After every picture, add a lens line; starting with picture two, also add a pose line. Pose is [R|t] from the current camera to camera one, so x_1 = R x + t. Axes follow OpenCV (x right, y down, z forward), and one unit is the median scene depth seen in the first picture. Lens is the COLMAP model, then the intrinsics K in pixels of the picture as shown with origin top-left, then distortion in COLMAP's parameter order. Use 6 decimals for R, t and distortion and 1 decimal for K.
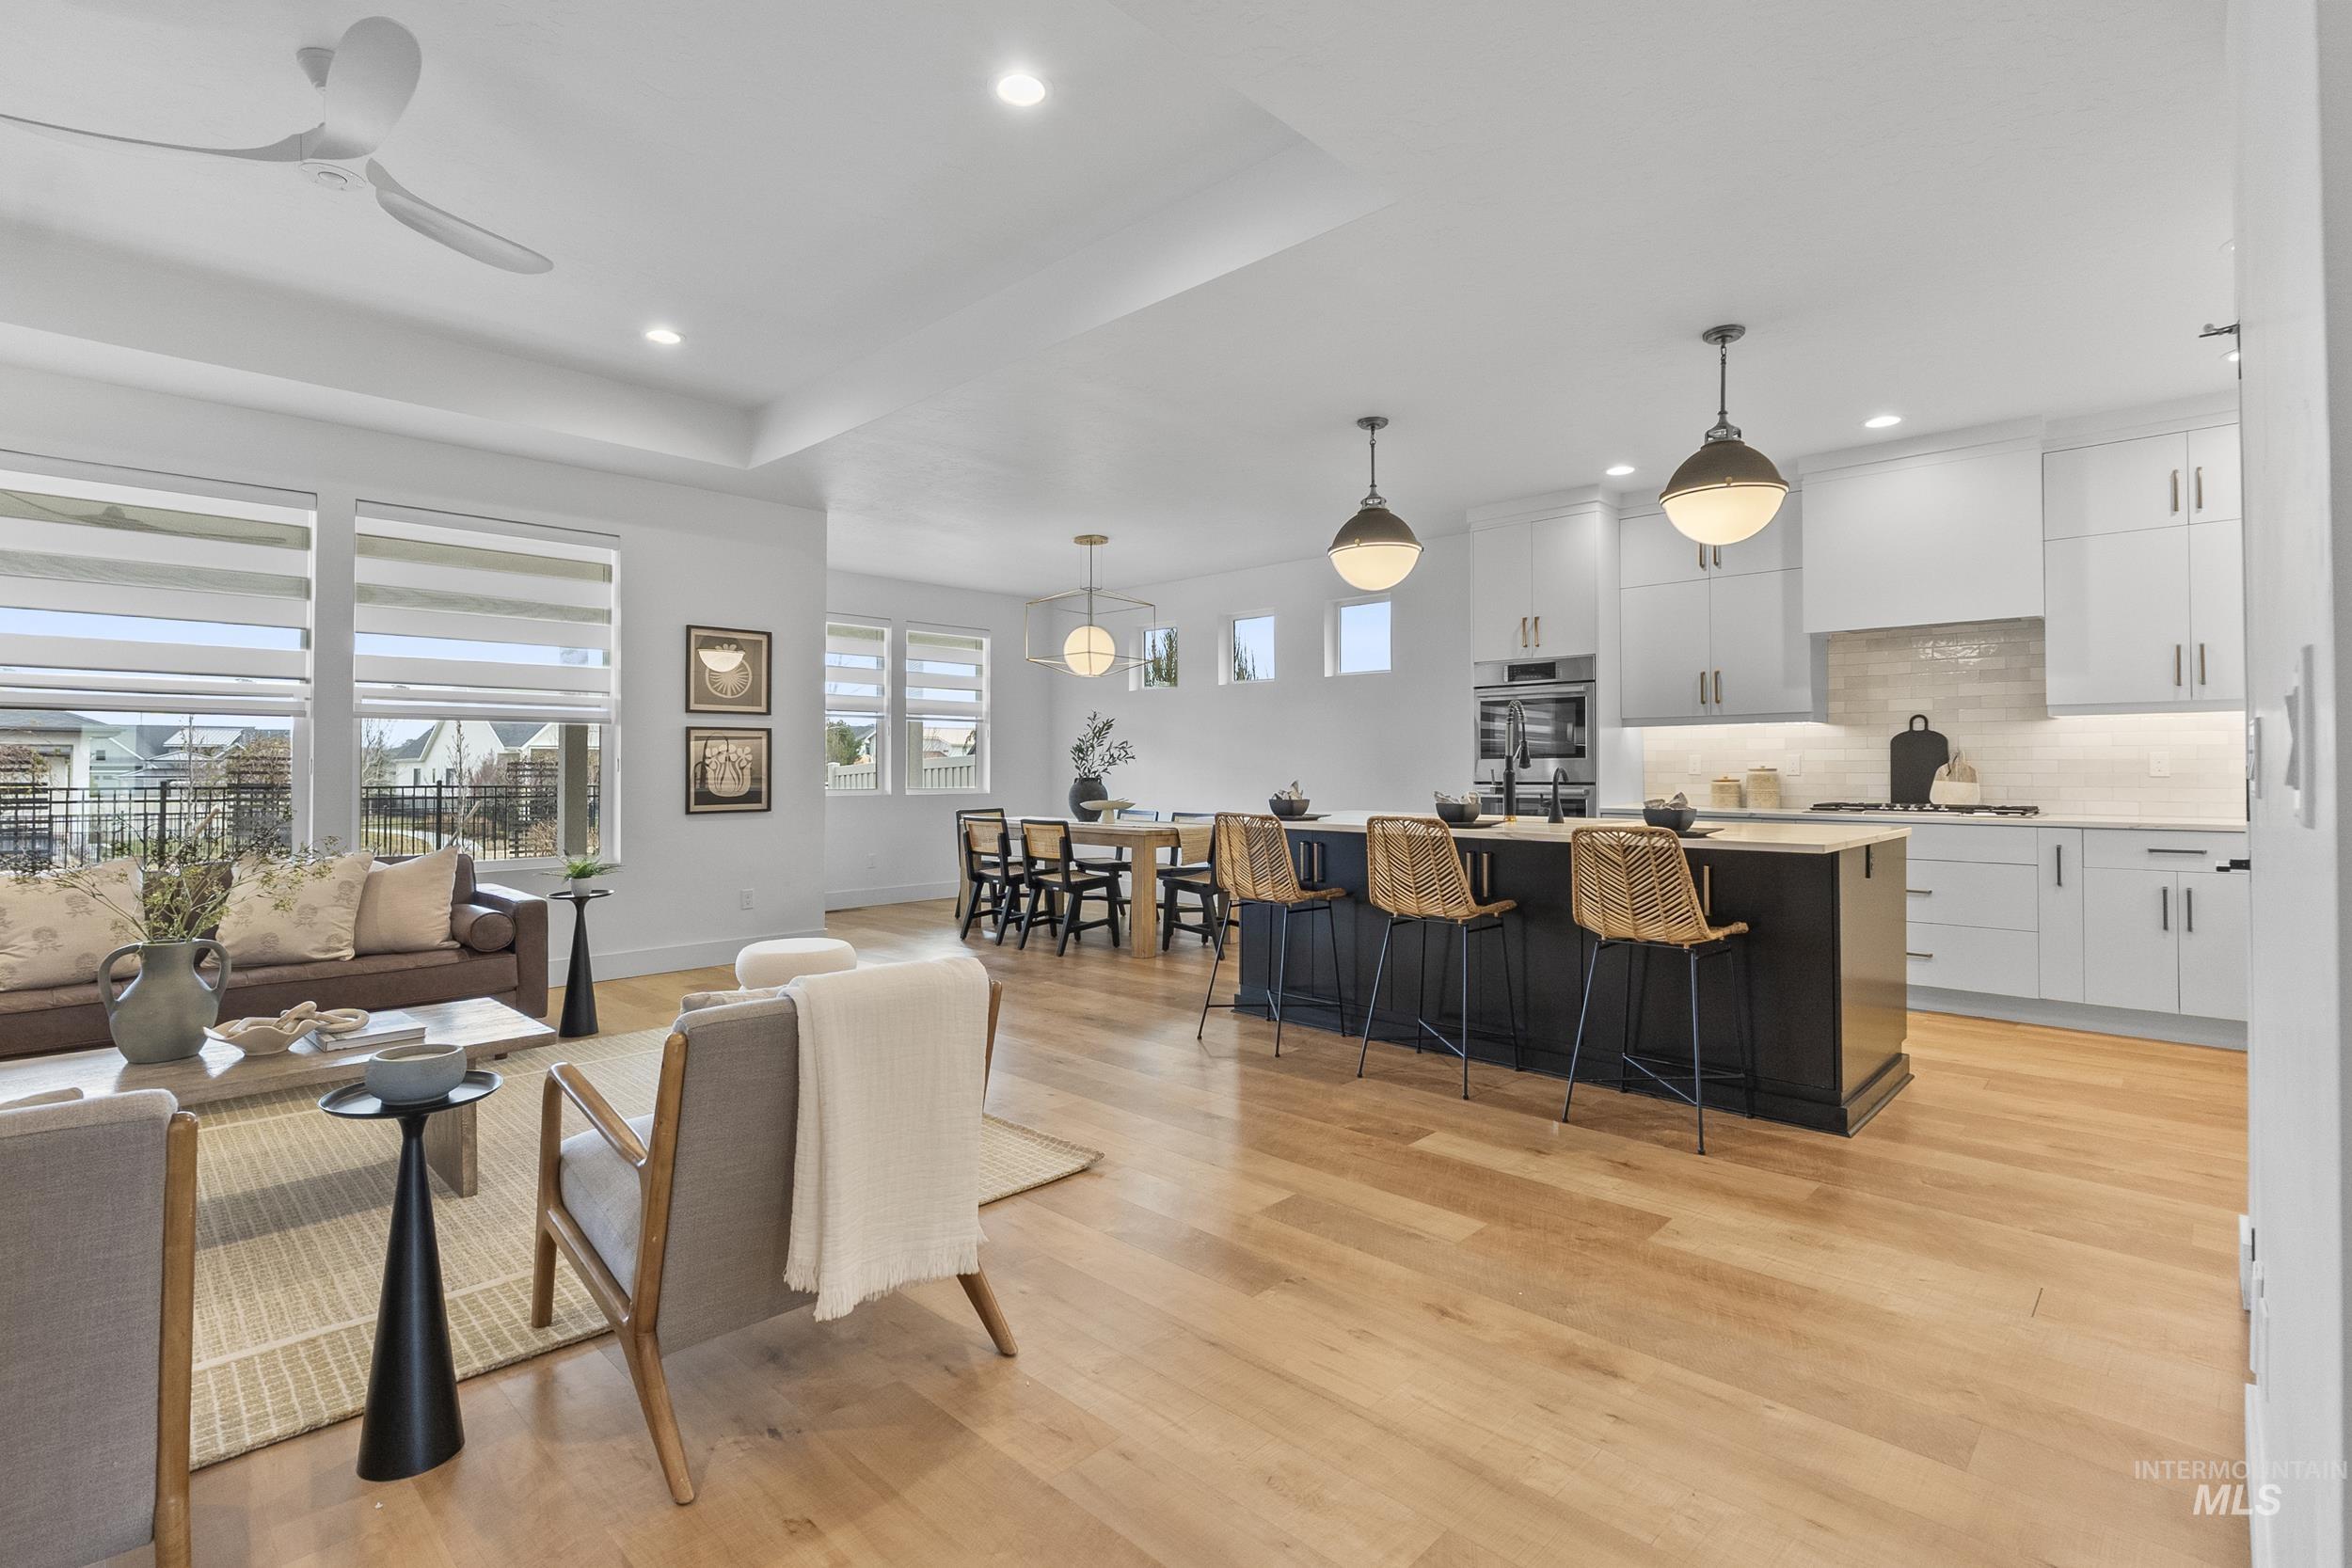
lens RADIAL K [[1113.6, 0, 1169.9], [0, 1113.6, 757.3], [0, 0, 1]] dist [0.001232, -0.000258]
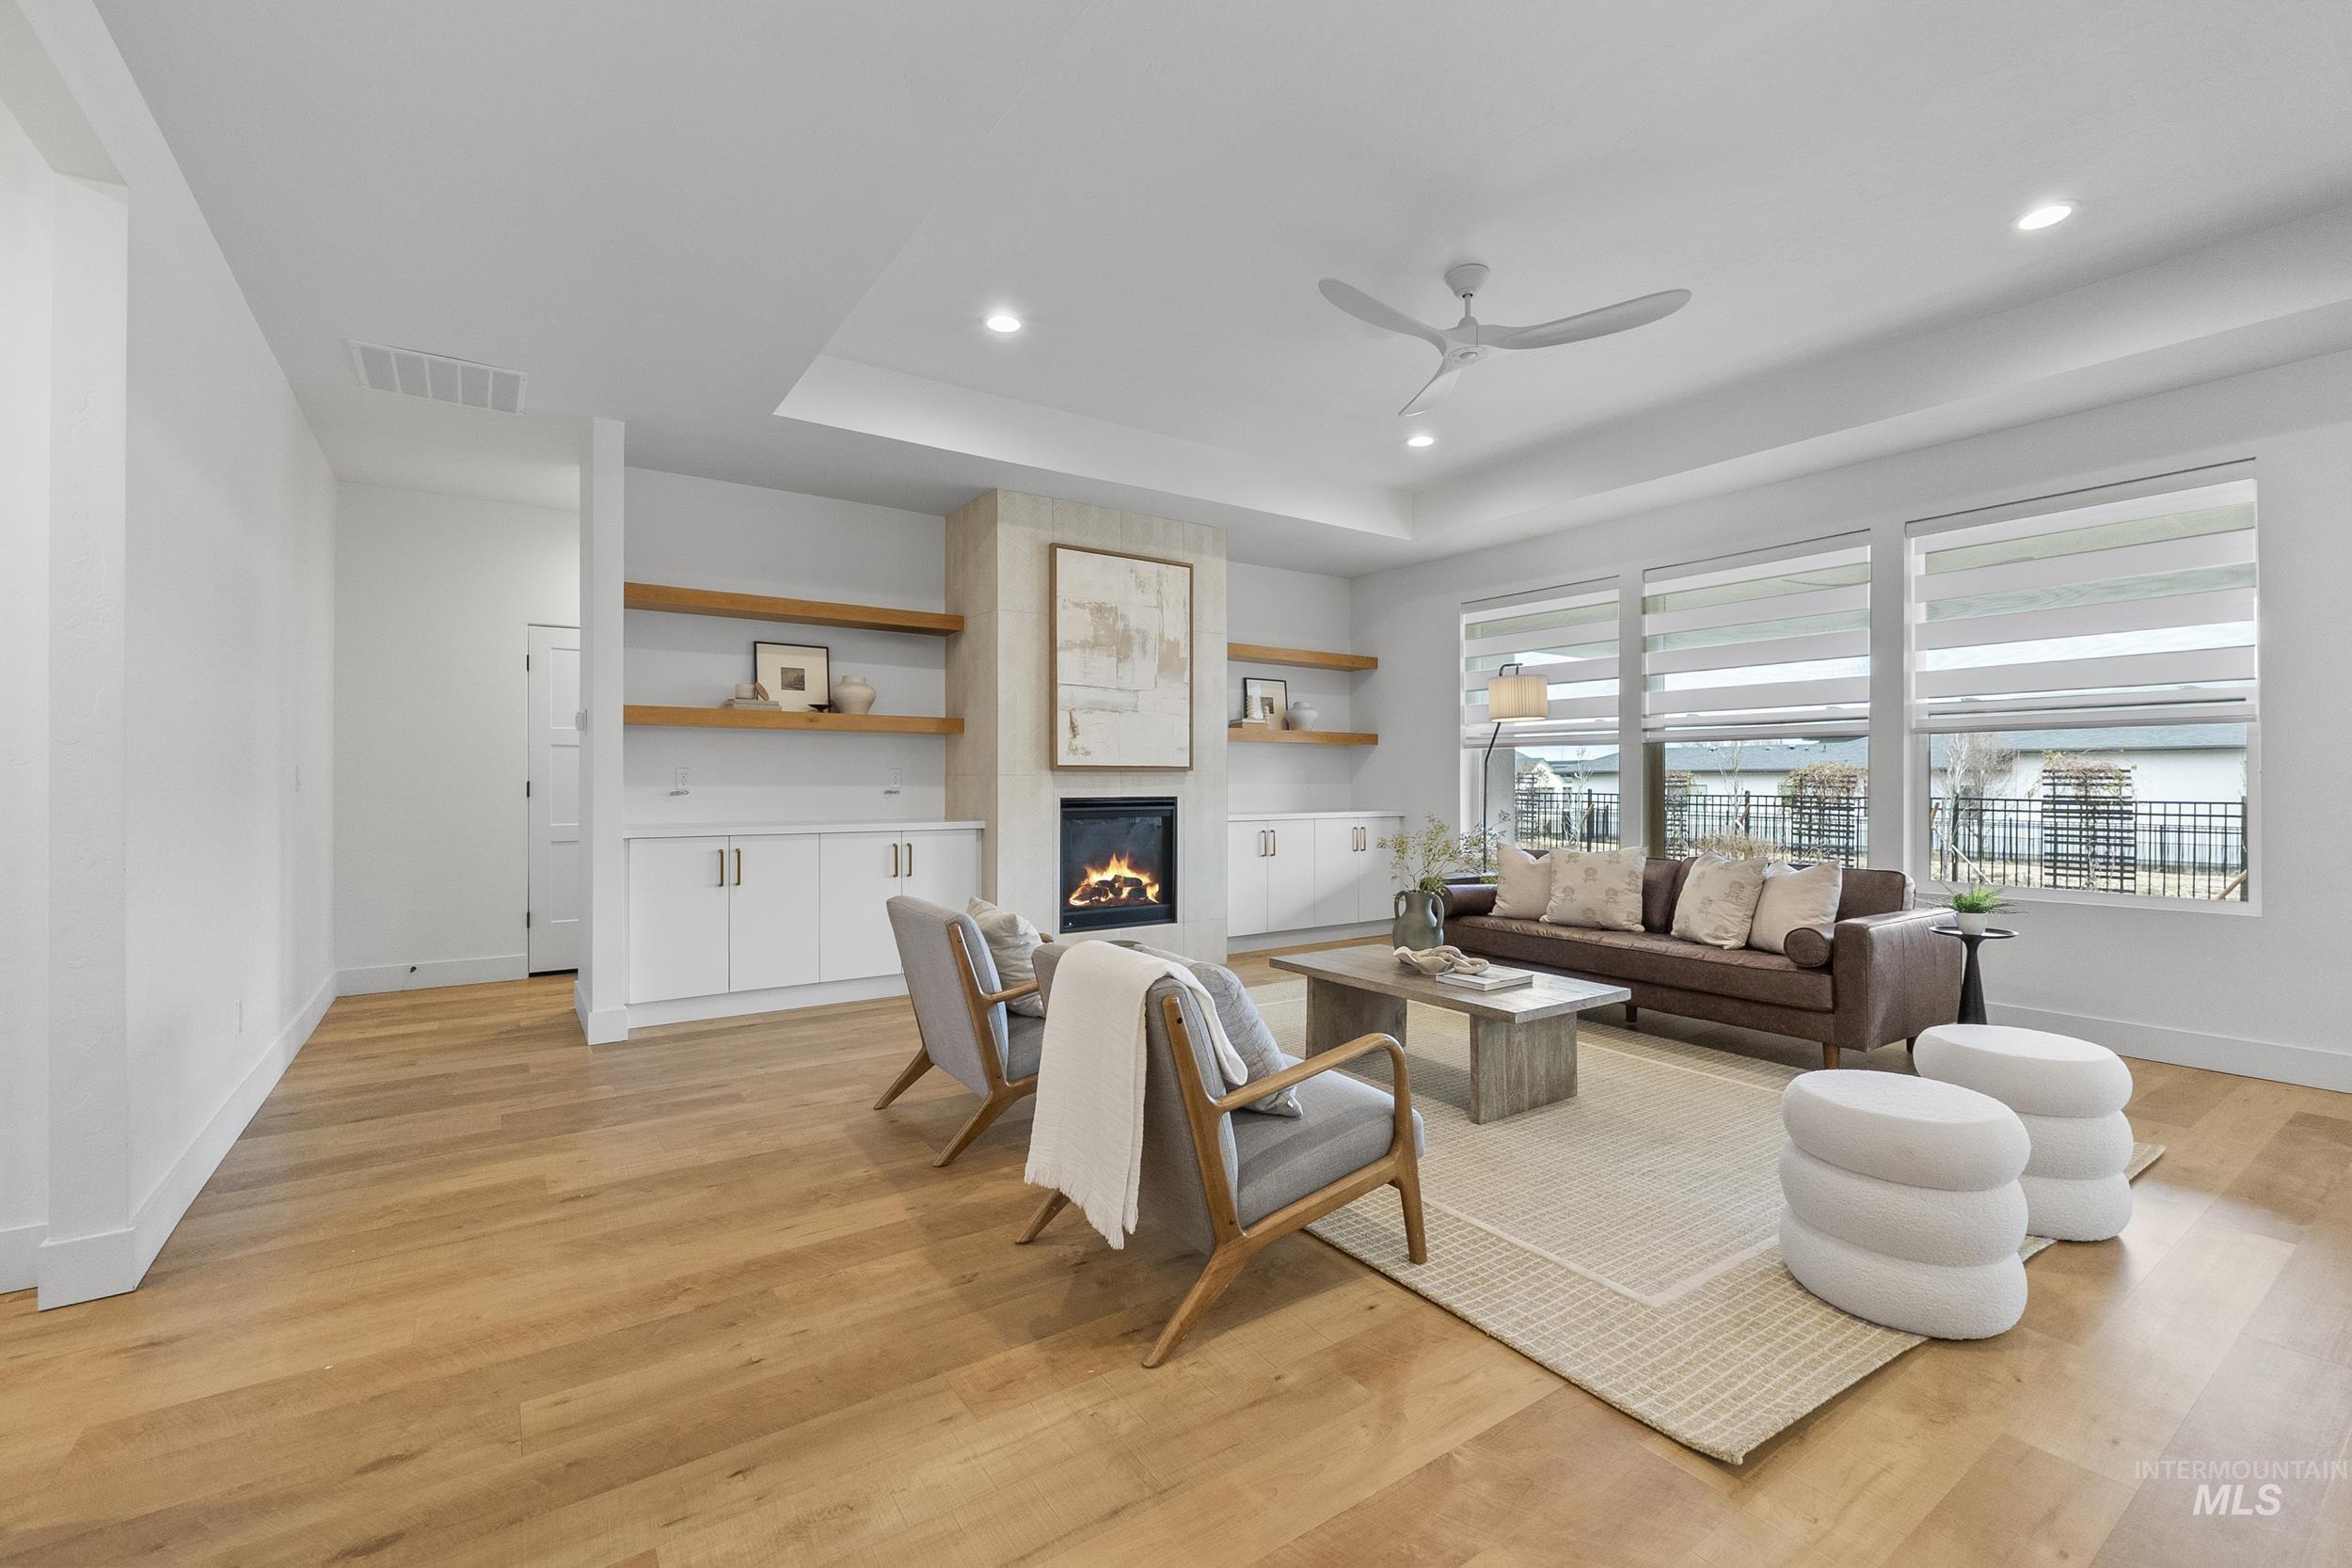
lens RADIAL K [[1006.3, 0, 1172.3], [0, 1006.3, 777.8], [0, 0, 1]] dist [-0.005745, 0.000124]
pose [[-0.207298, -0.003669, -0.978271, 0.303010], [0.007340, 0.999959, -0.005305, 0.005234], [0.978250, -0.008280, -0.207263, 0.497059]]
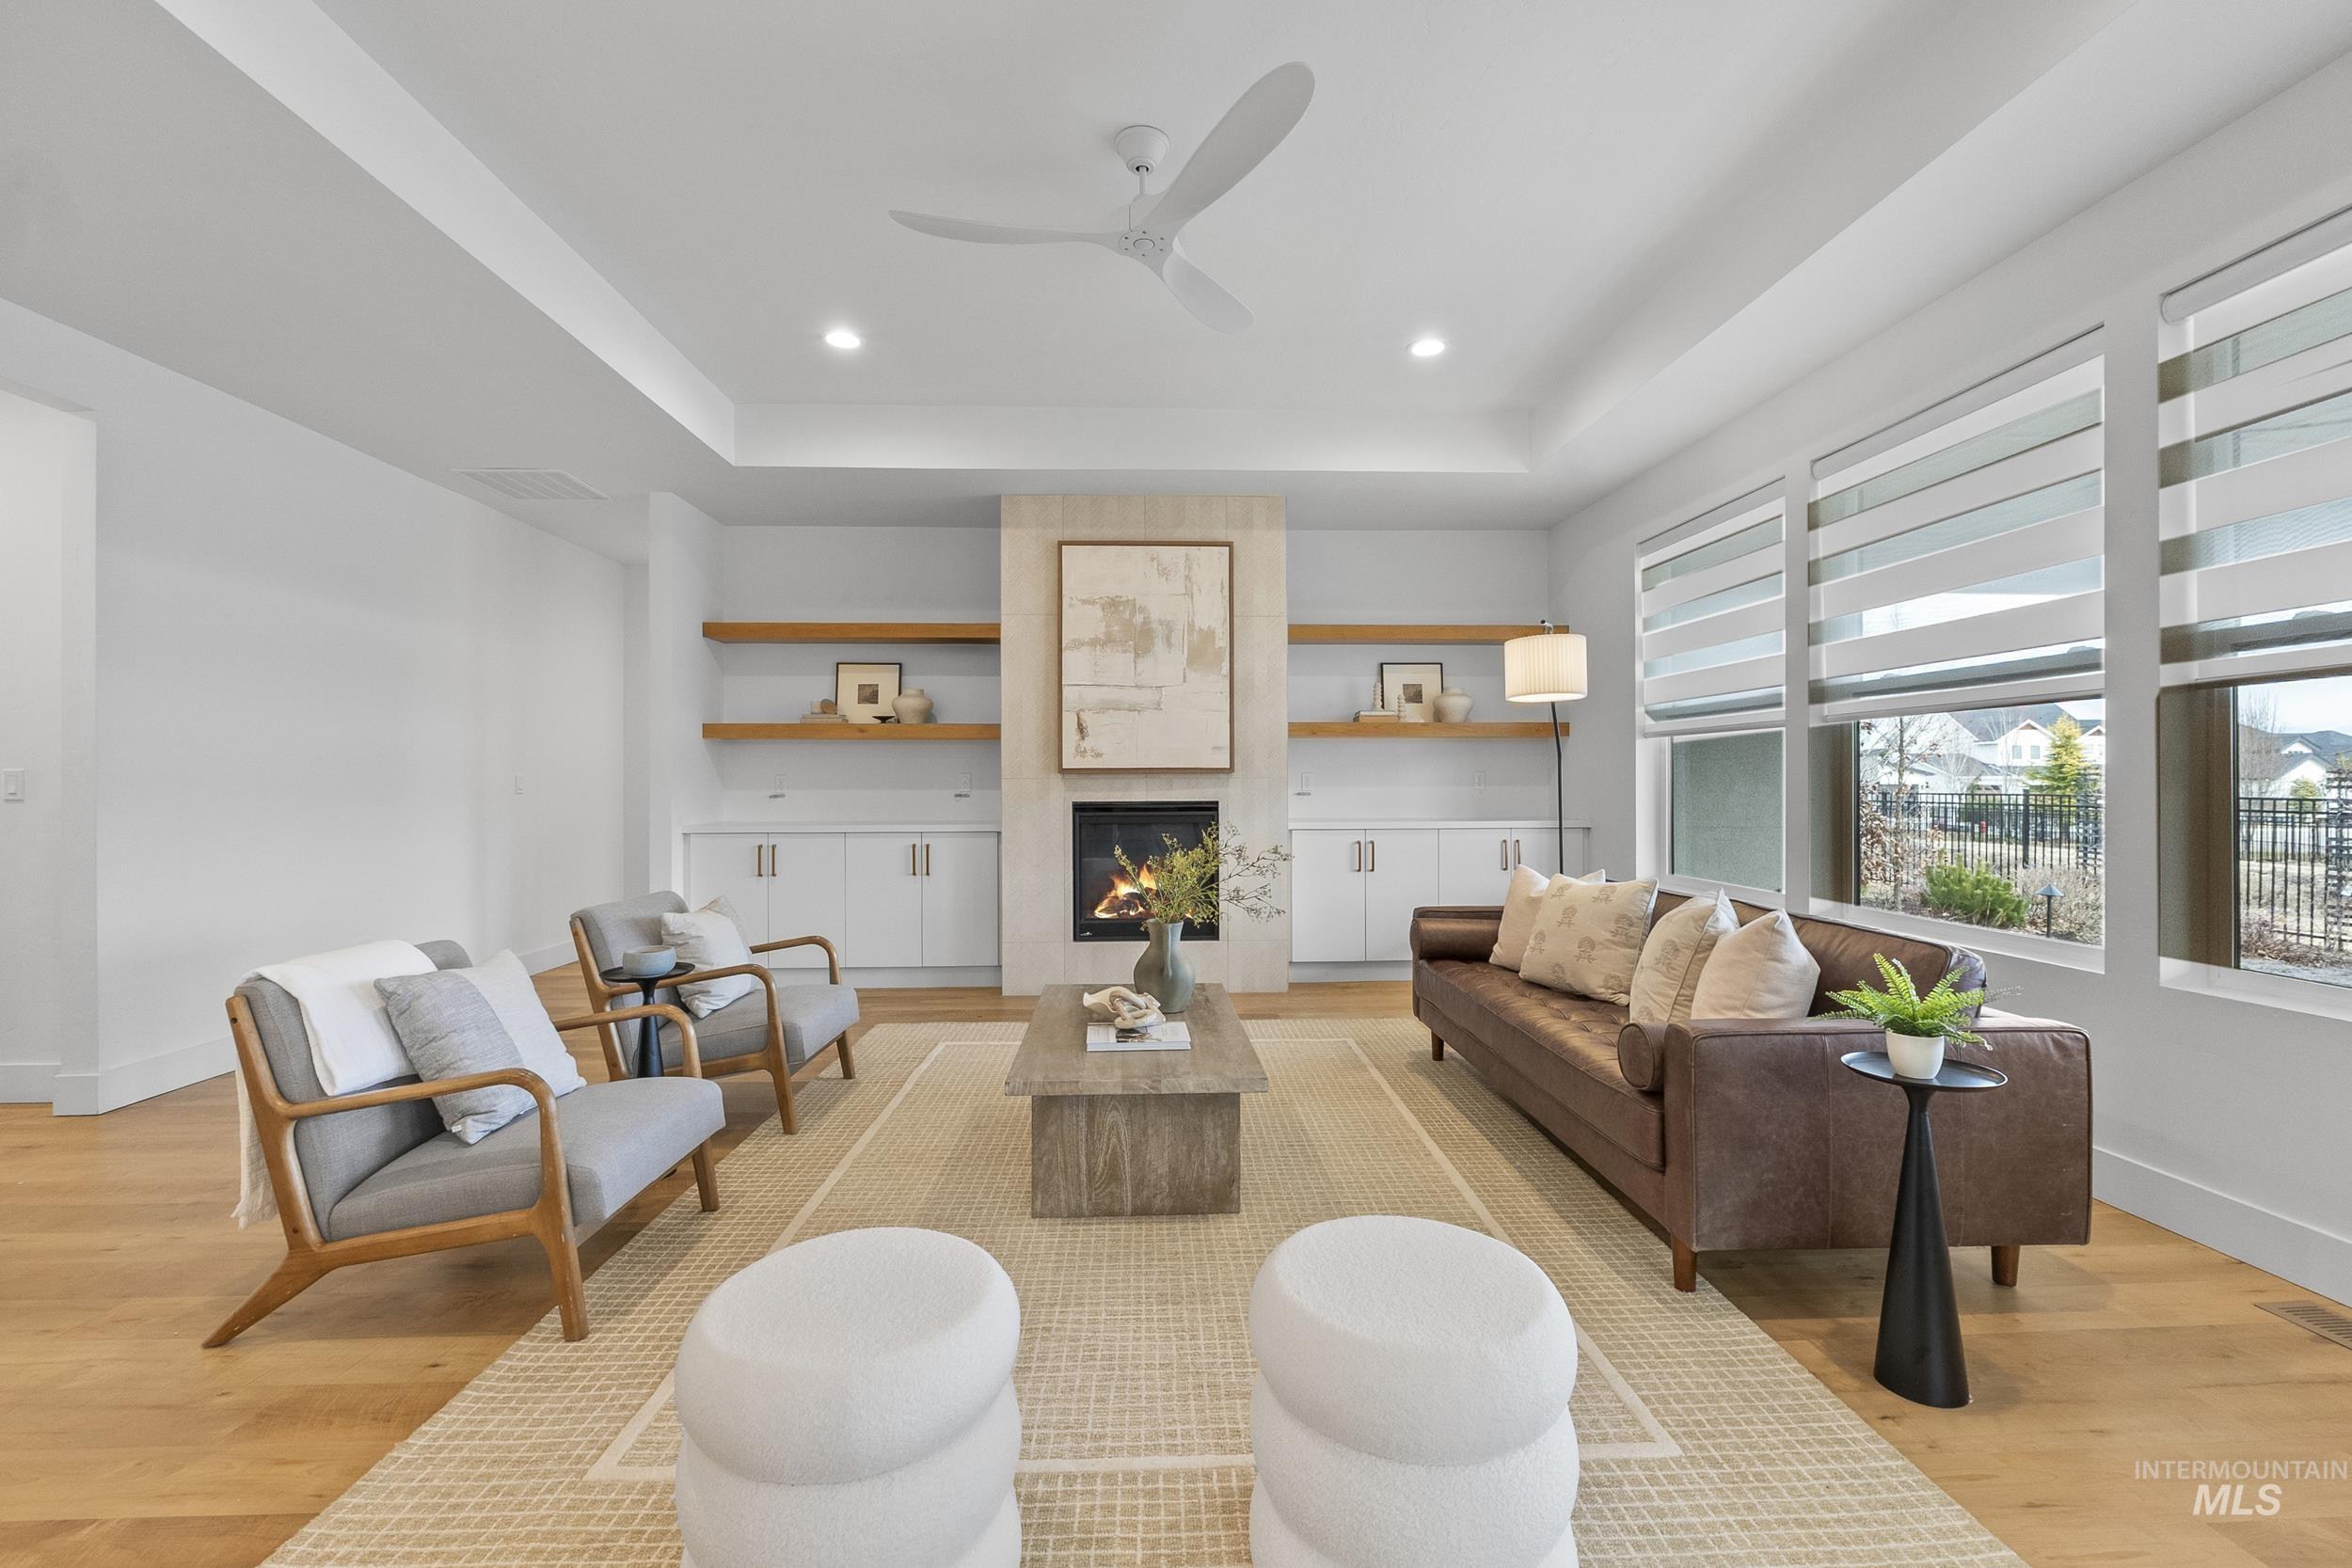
lens RADIAL K [[1006.3, 0, 1170.1], [0, 1006.3, 778.9], [0, 0, 1]] dist [-0.005745, 0.000124]
pose [[-0.696903, -0.000775, -0.717165, -0.029447], [0.009896, 0.999894, -0.010697, 0.008219], [0.717097, -0.014552, -0.696822, 0.936634]]
